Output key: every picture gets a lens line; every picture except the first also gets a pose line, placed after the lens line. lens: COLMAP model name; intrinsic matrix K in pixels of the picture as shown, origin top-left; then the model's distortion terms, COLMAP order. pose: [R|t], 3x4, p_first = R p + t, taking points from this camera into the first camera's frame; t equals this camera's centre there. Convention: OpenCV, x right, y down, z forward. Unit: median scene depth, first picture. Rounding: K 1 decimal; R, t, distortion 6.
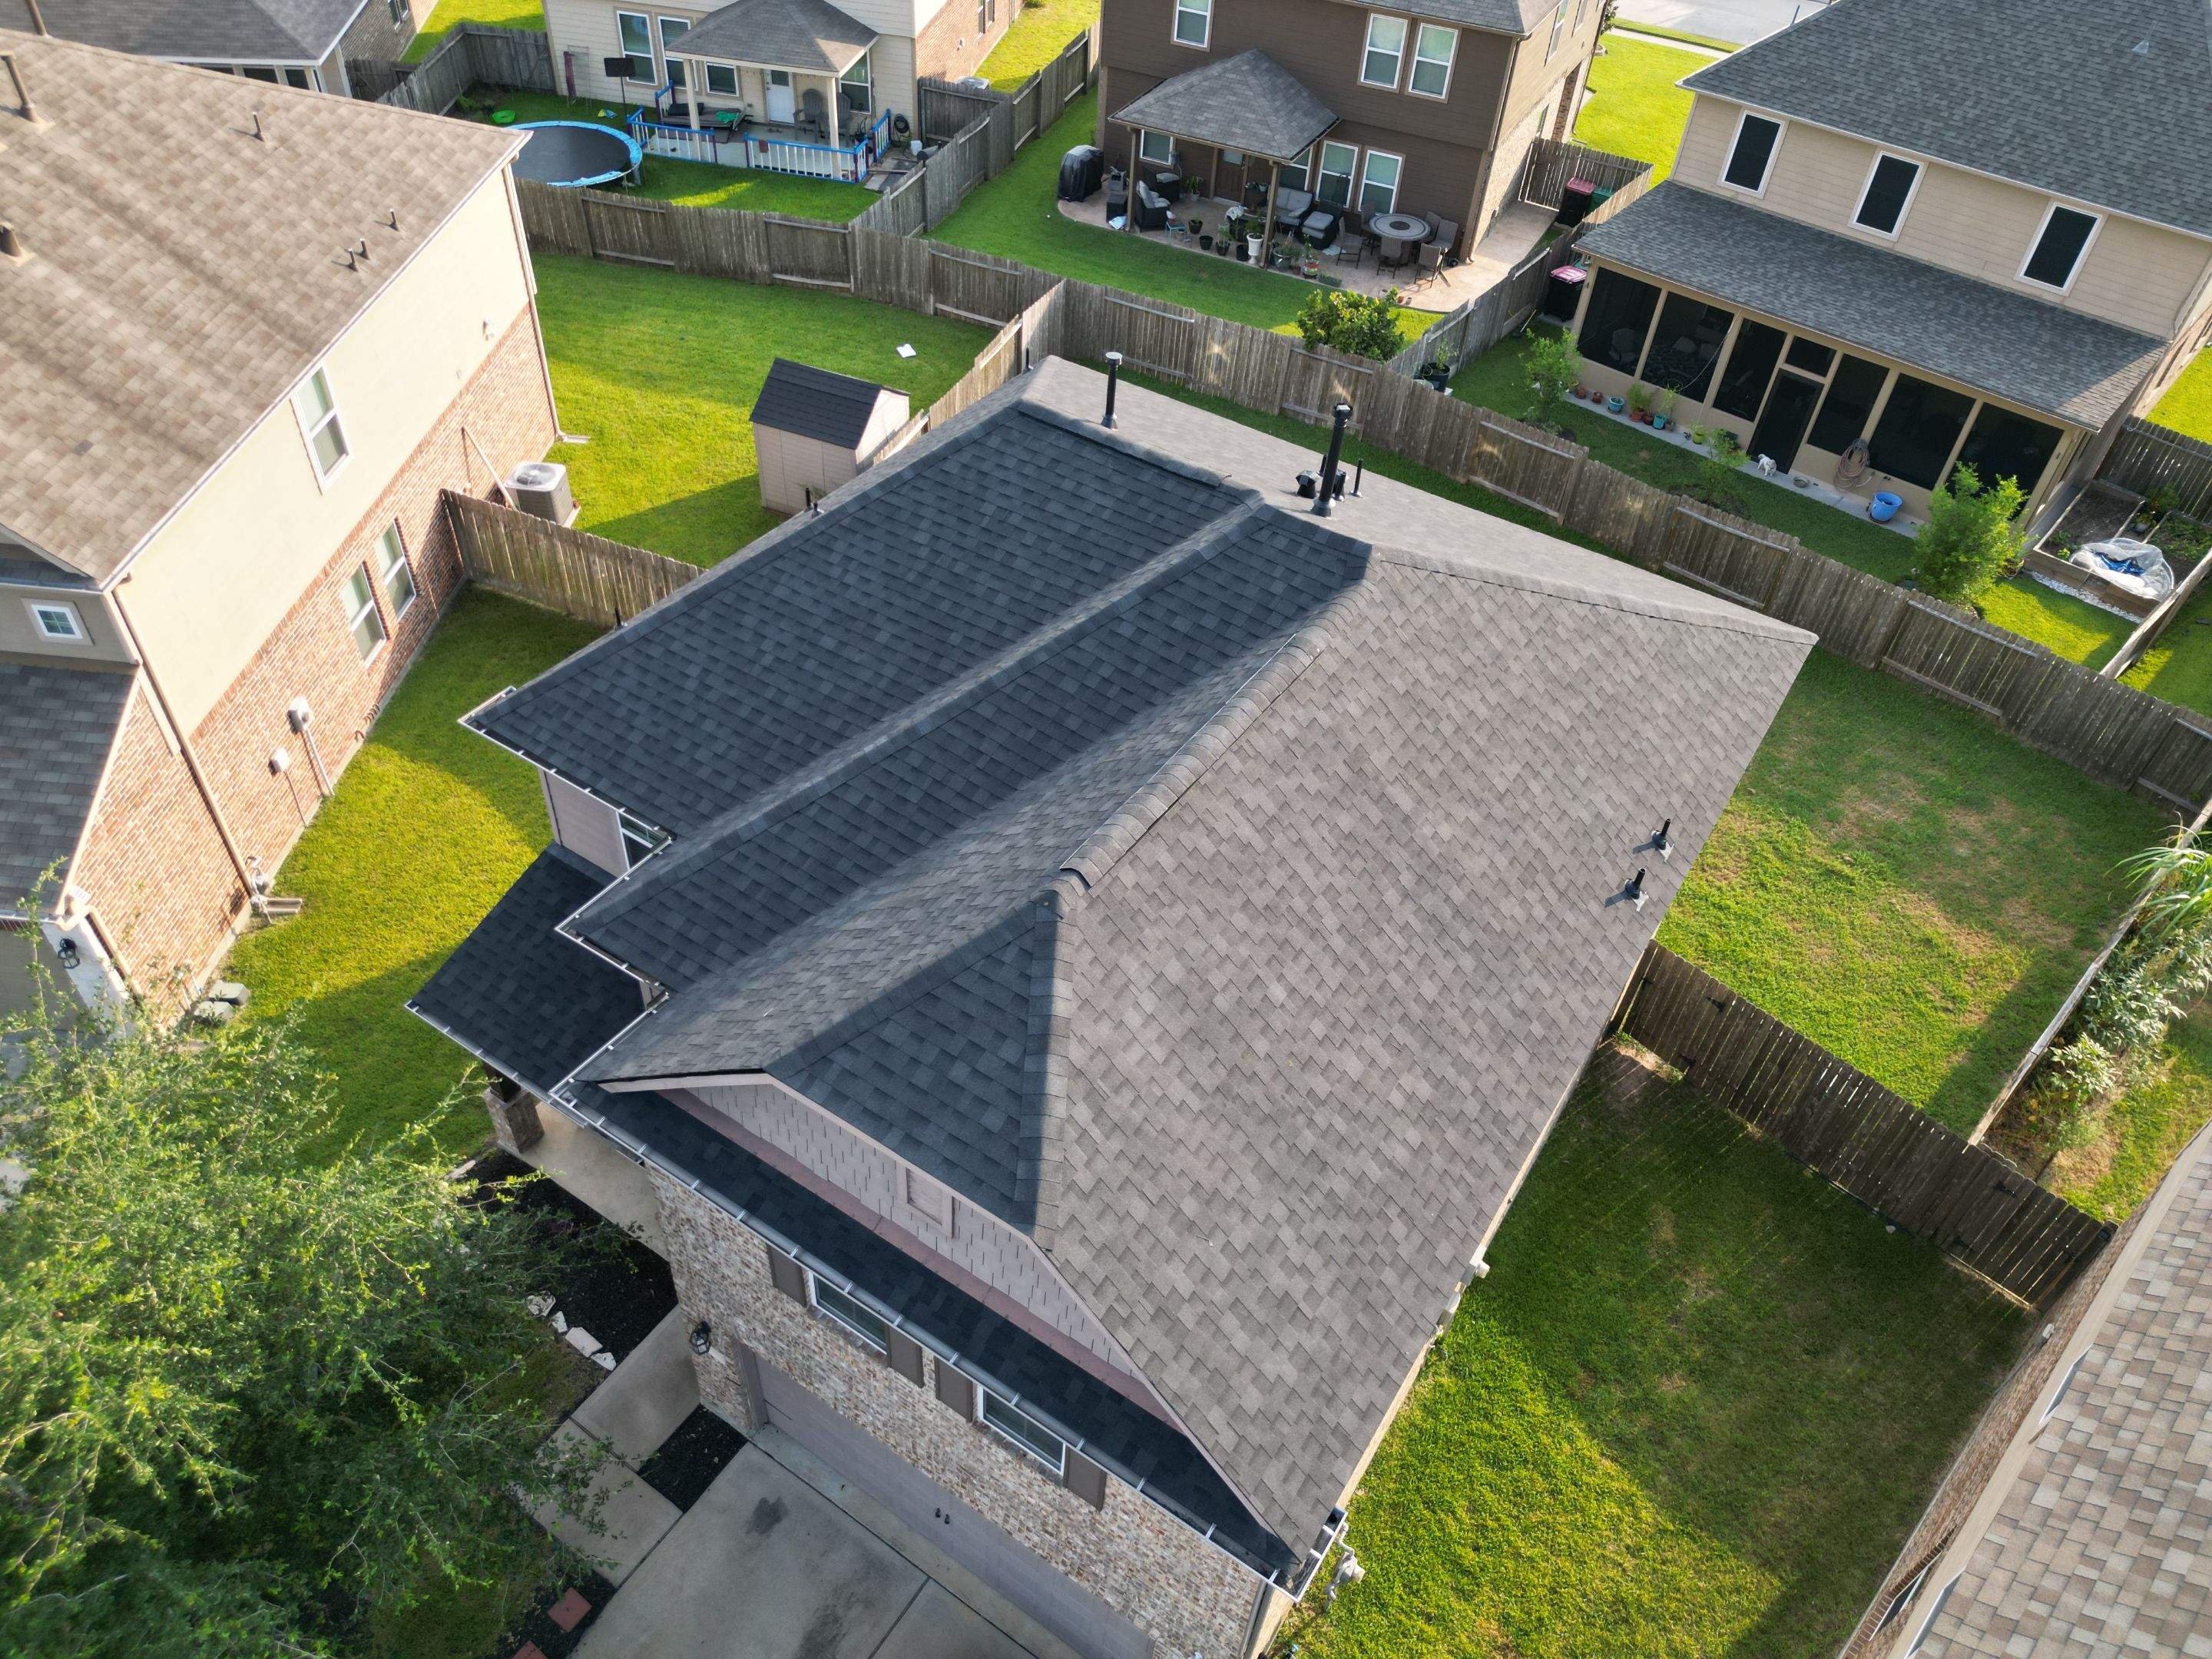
lens RADIAL K [[1557.1, 0, 1099.0], [0, 1557.1, 825.7], [0, 0, 1]] dist [0.056969, -0.049916]
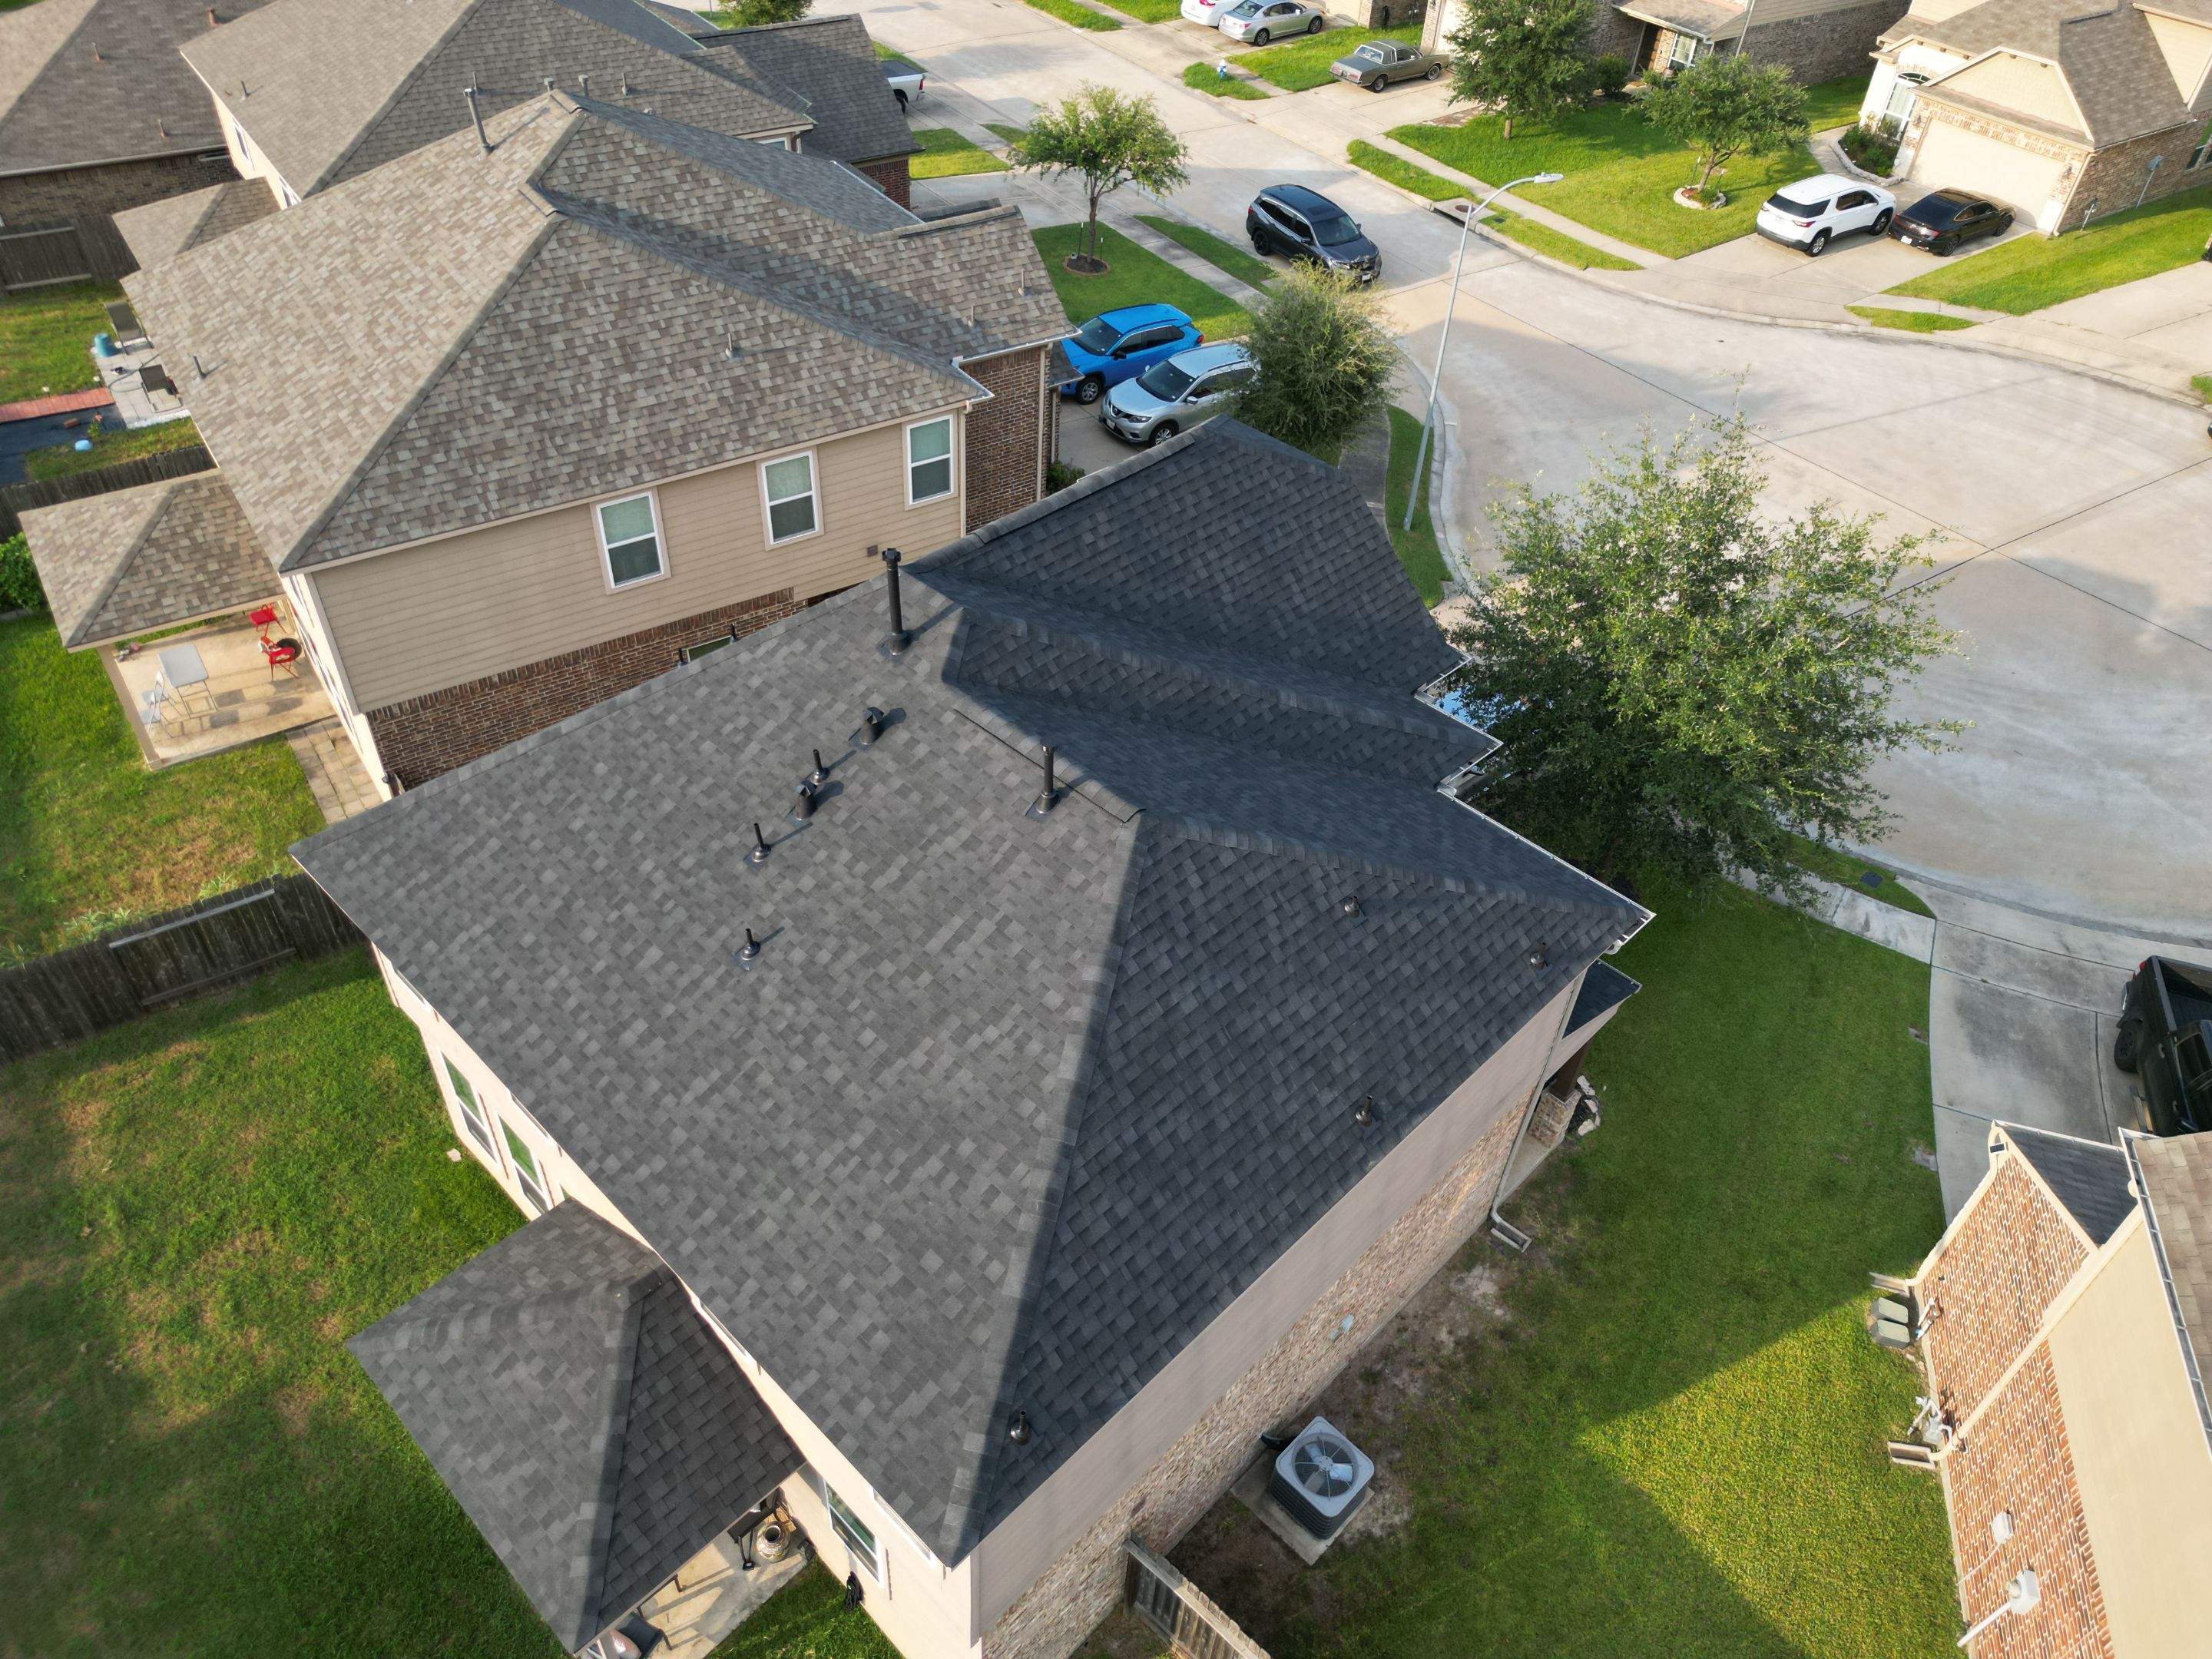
lens RADIAL K [[1557.1, 0, 1100.1], [0, 1557.1, 824.3], [0, 0, 1]] dist [0.056969, -0.049916]
pose [[-0.976743, -0.202055, 0.071745, -0.050464], [0.054002, 0.092003, 0.994293, -0.637189], [-0.207502, 0.975043, -0.078952, 0.593194]]
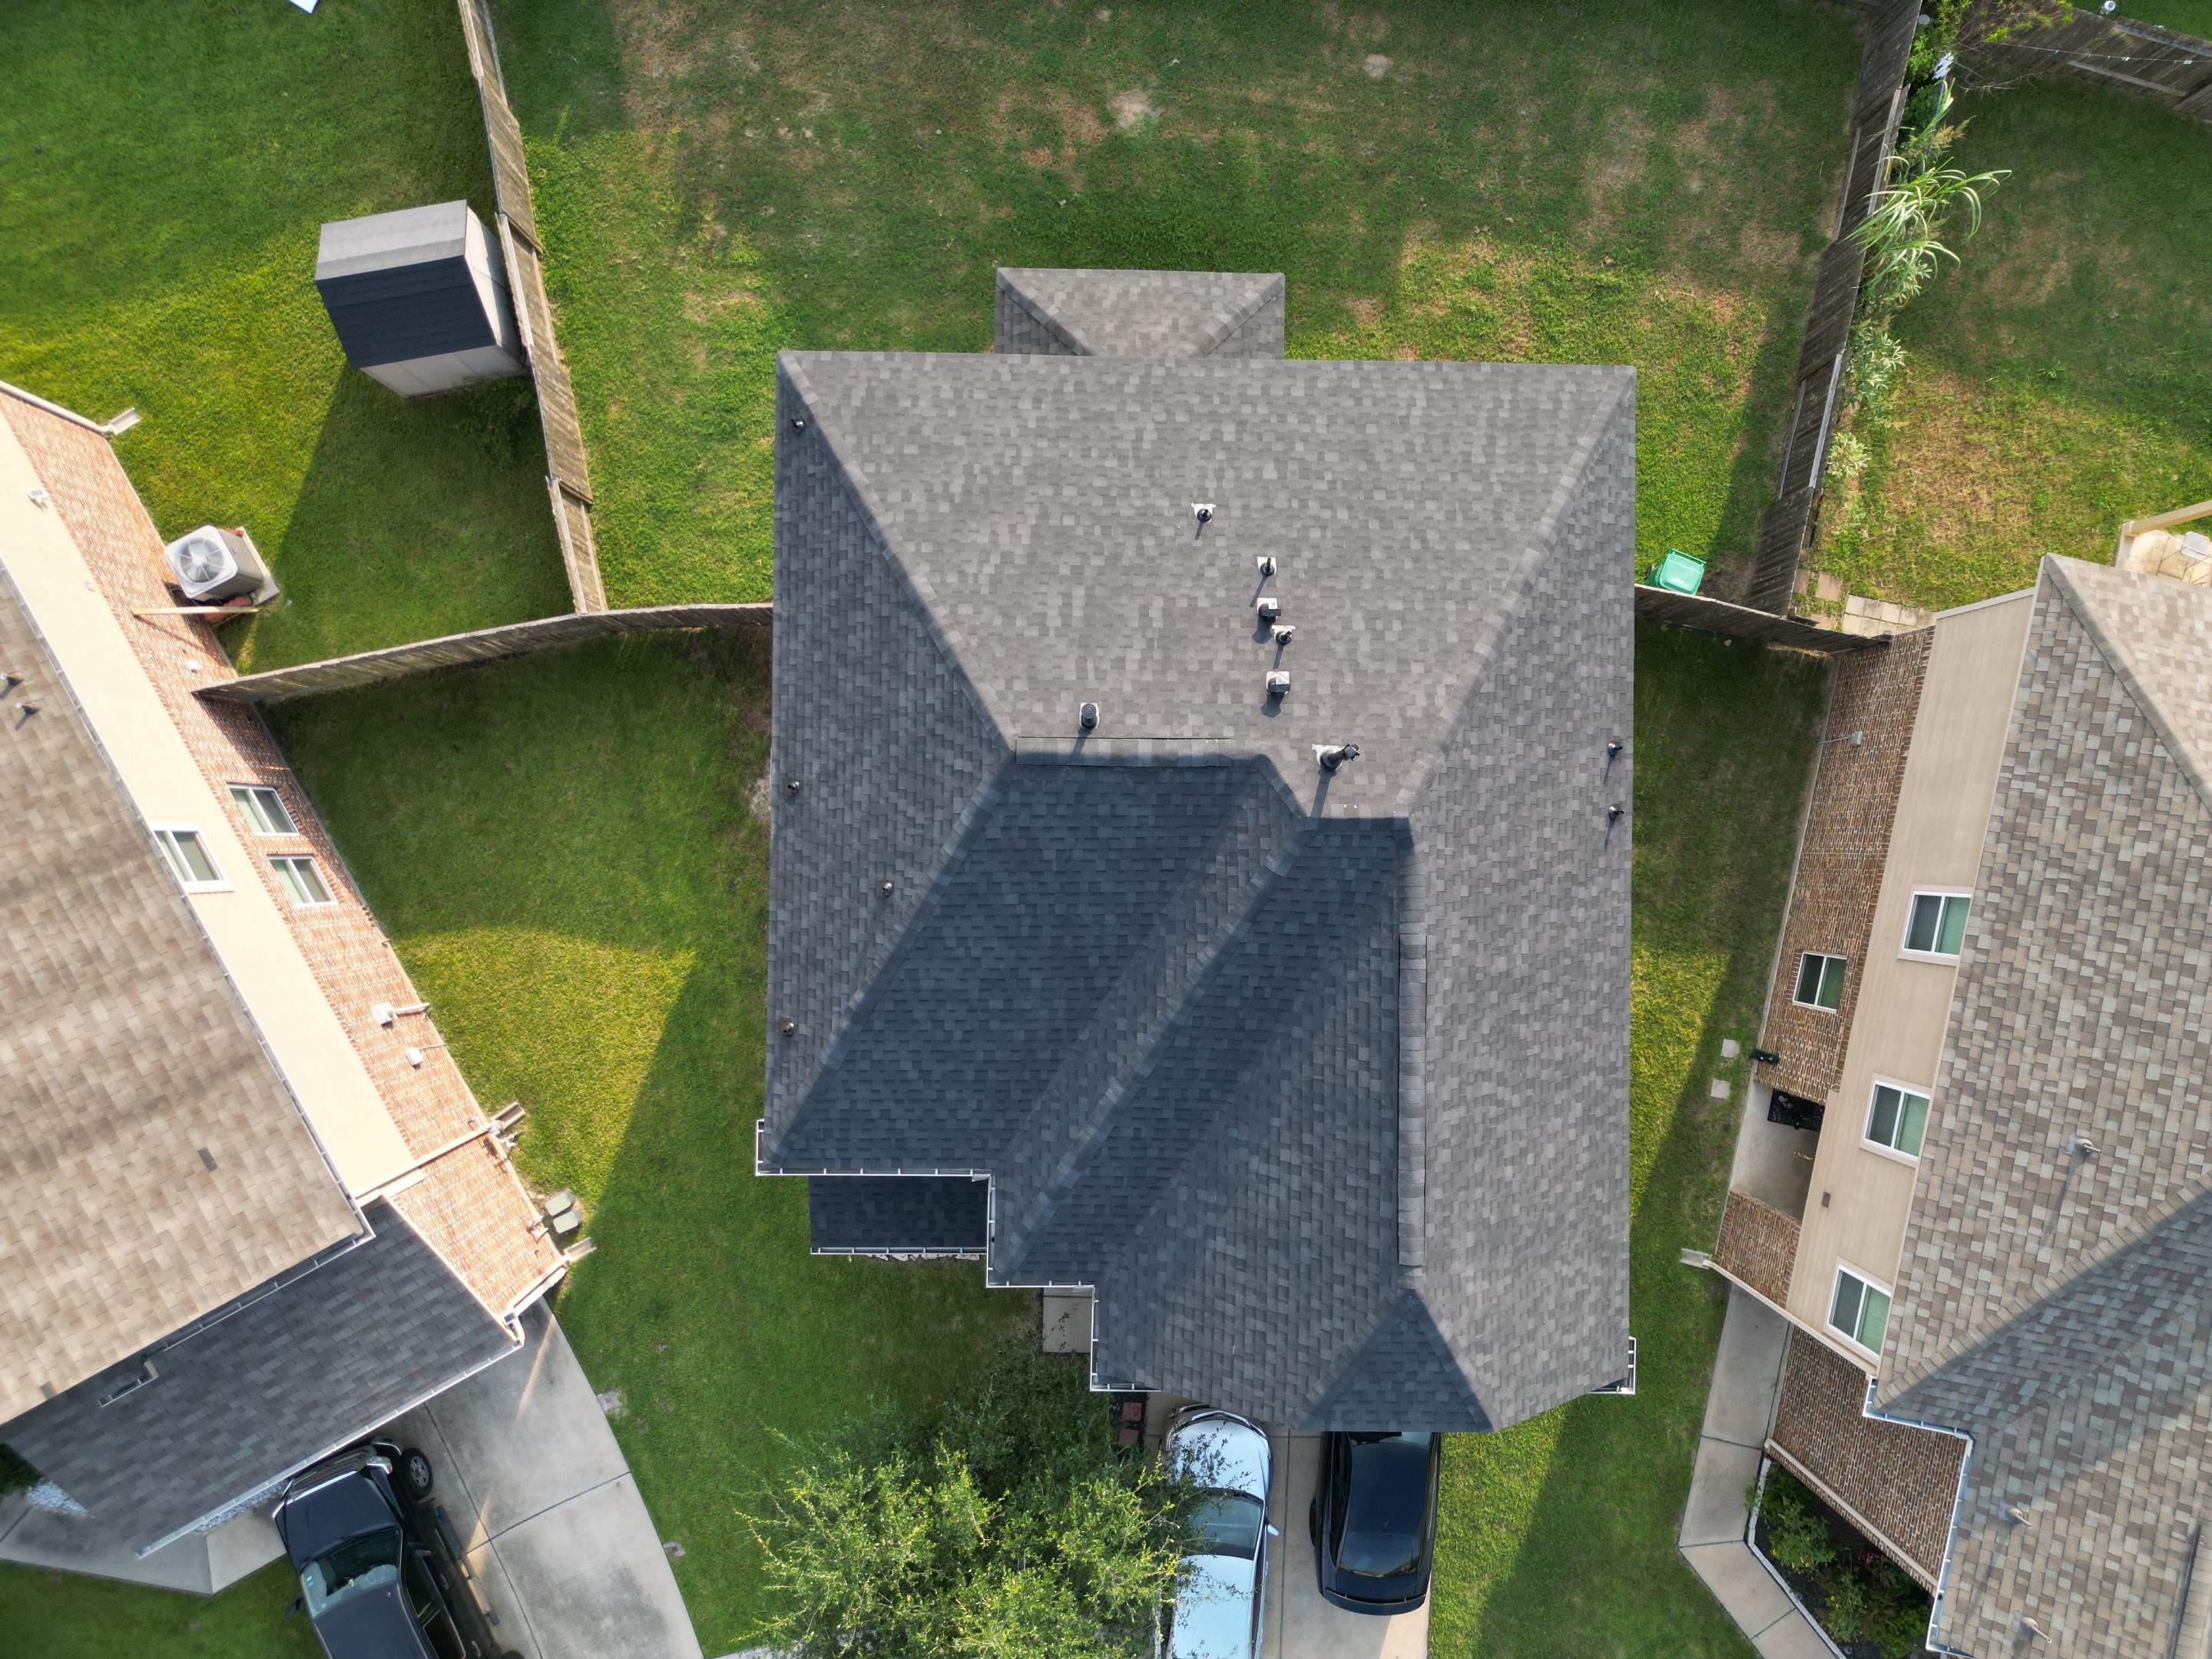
lens RADIAL K [[1557.1, 0, 1097.7], [0, 1557.1, 823.2], [0, 0, 1]] dist [0.056969, -0.049916]
pose [[0.839944, -0.541929, -0.028404, 0.001699], [0.388206, 0.563464, 0.729249, -0.546331], [-0.379197, -0.623555, 0.683659, 0.121714]]
